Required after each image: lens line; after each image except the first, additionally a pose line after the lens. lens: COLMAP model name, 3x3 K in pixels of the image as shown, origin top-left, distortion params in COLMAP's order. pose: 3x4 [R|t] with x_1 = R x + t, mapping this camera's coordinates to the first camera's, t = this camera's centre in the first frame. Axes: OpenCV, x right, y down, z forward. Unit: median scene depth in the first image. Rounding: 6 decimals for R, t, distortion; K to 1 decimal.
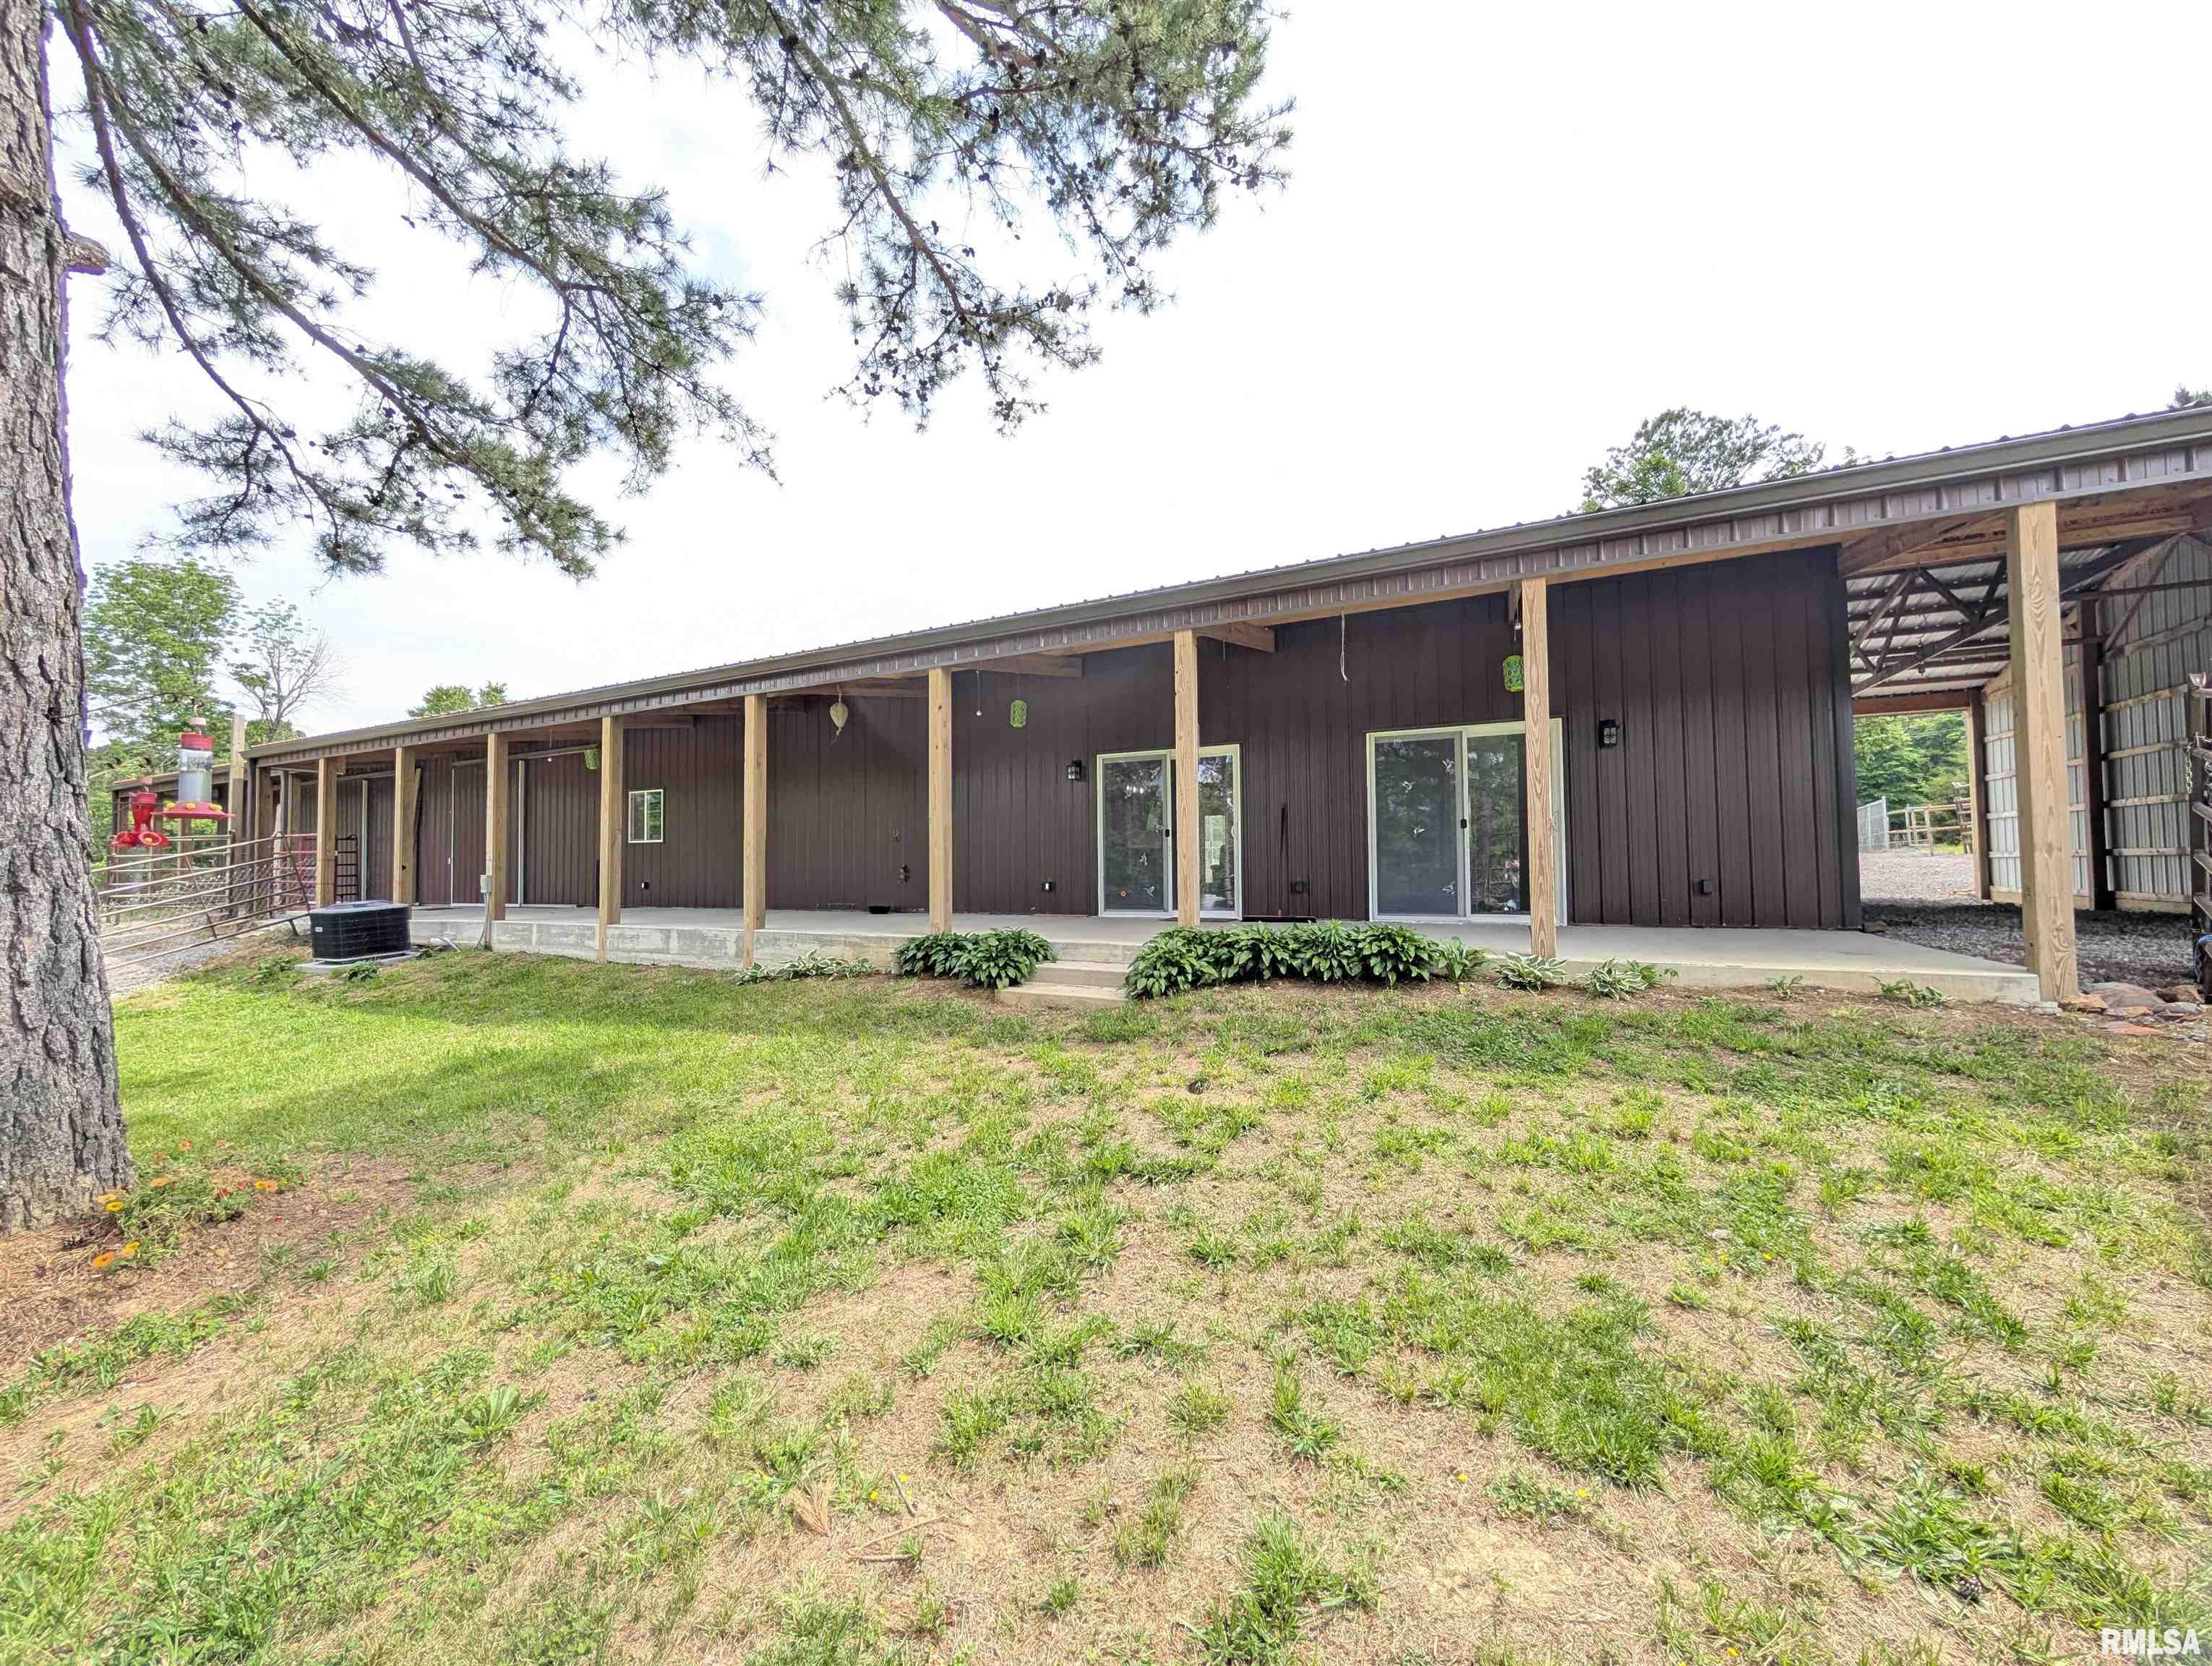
lens RADIAL K [[808.4, 0, 1110.5], [0, 808.4, 833.1], [0, 0, 1]] dist [-0.002902, 0.000794]
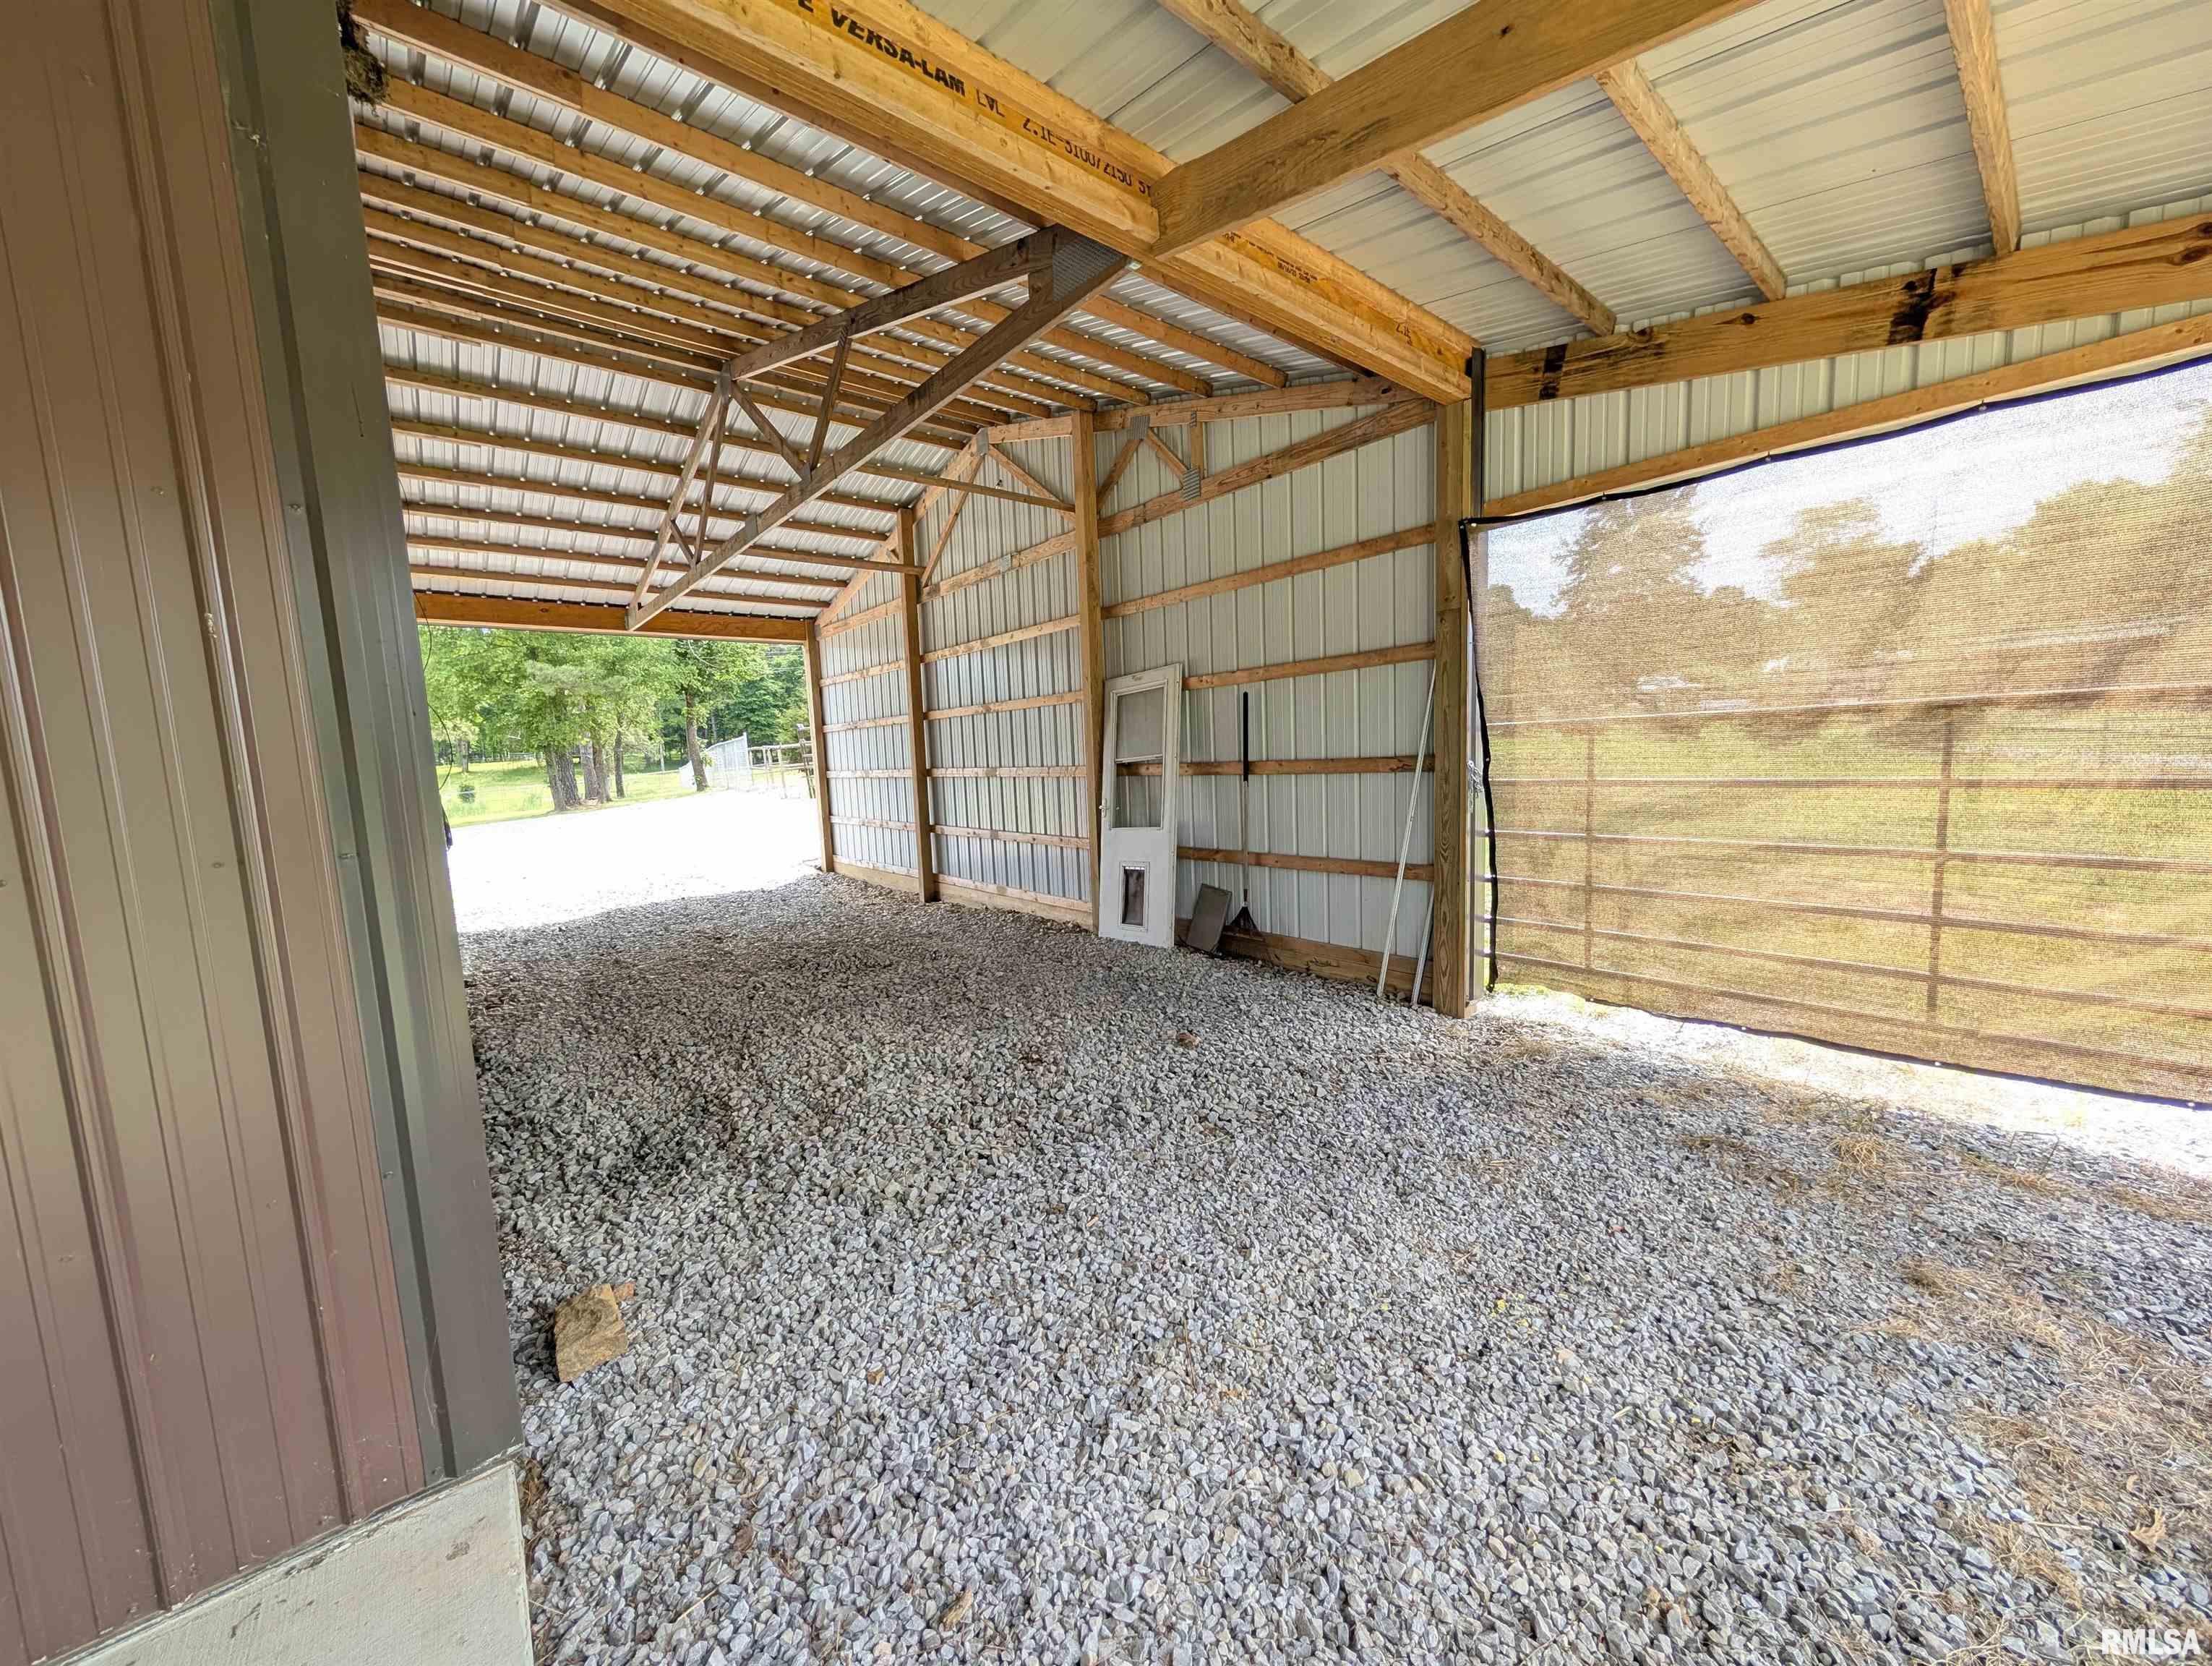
lens RADIAL K [[808.4, 0, 1108.1], [0, 808.4, 834.6], [0, 0, 1]] dist [-0.002902, 0.000794]
pose [[0.393959, -0.108277, 0.912728, 0.439229], [0.009944, 0.993481, 0.113565, -0.055572], [-0.919074, -0.035664, 0.392467, 0.409768]]
